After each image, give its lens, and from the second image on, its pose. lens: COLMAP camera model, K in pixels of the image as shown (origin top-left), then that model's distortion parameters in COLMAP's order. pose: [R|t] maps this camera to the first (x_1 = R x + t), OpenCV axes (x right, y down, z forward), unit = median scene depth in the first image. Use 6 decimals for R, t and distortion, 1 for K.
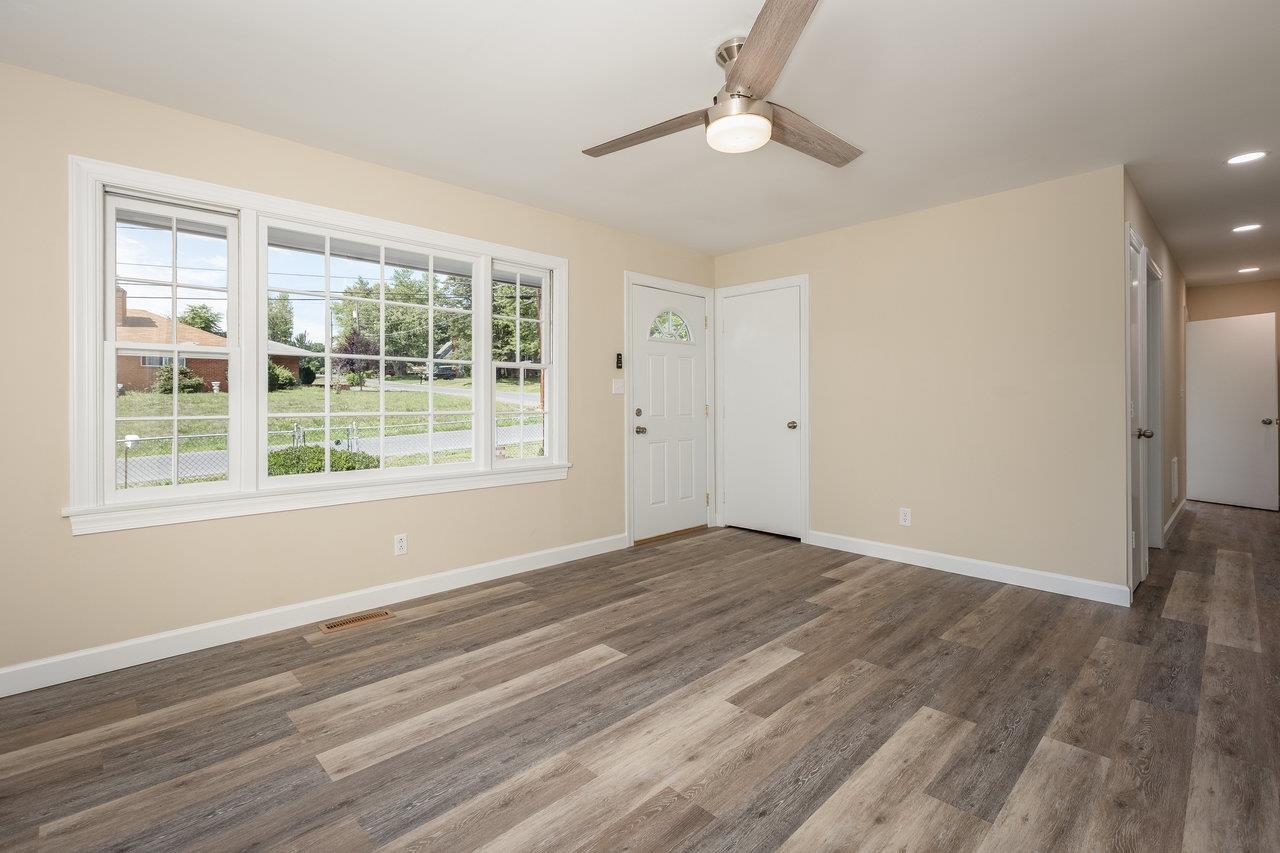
lens RADIAL K [[571.9, 0, 641.8], [0, 571.9, 401.4], [0, 0, 1]] dist [-0.000953, -0.000359]
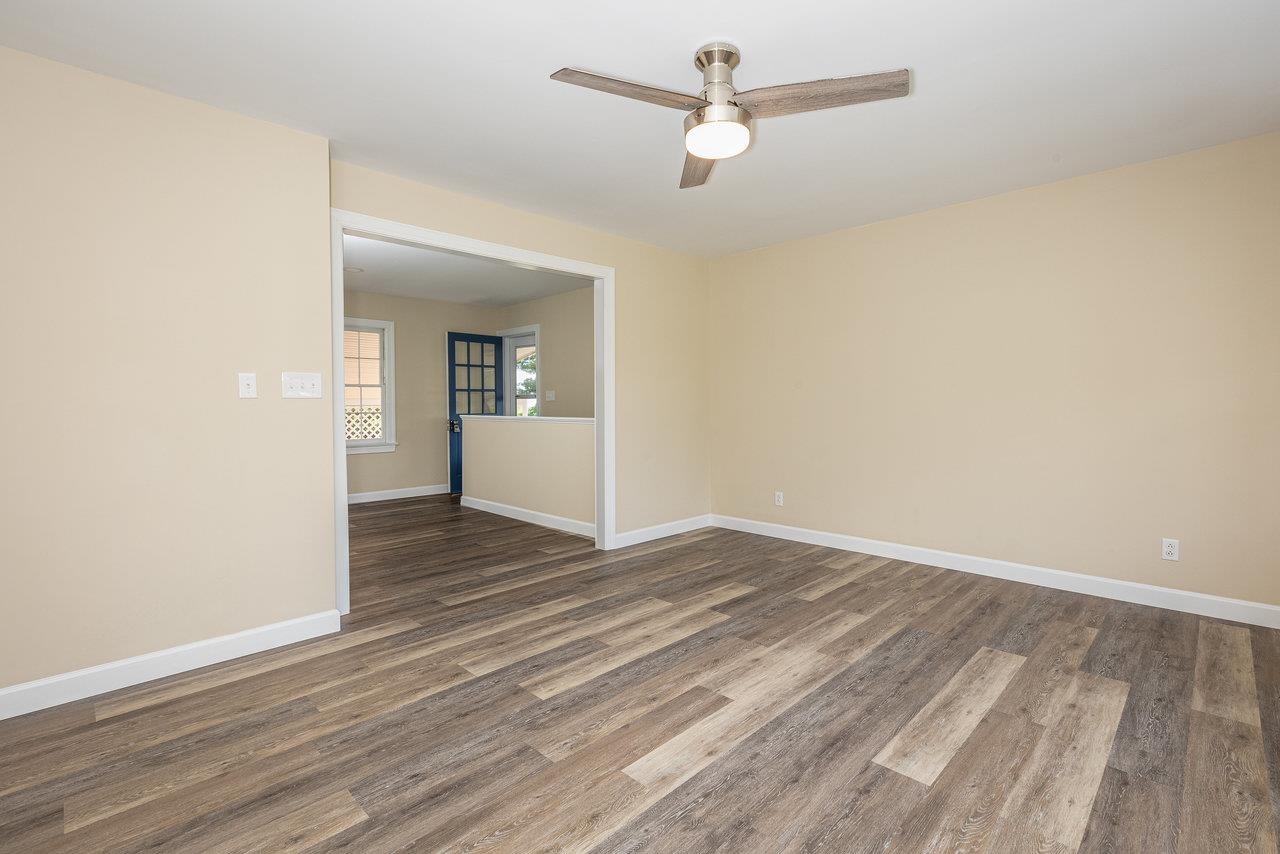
lens RADIAL K [[571.9, 0, 641.8], [0, 571.9, 401.9], [0, 0, 1]] dist [-0.000953, -0.000359]
pose [[-0.999951, 0.009656, 0.002339, 0.306868], [0.009649, 0.999948, -0.003147, -0.006125], [-0.002370, -0.003125, -0.999992, 2.051307]]
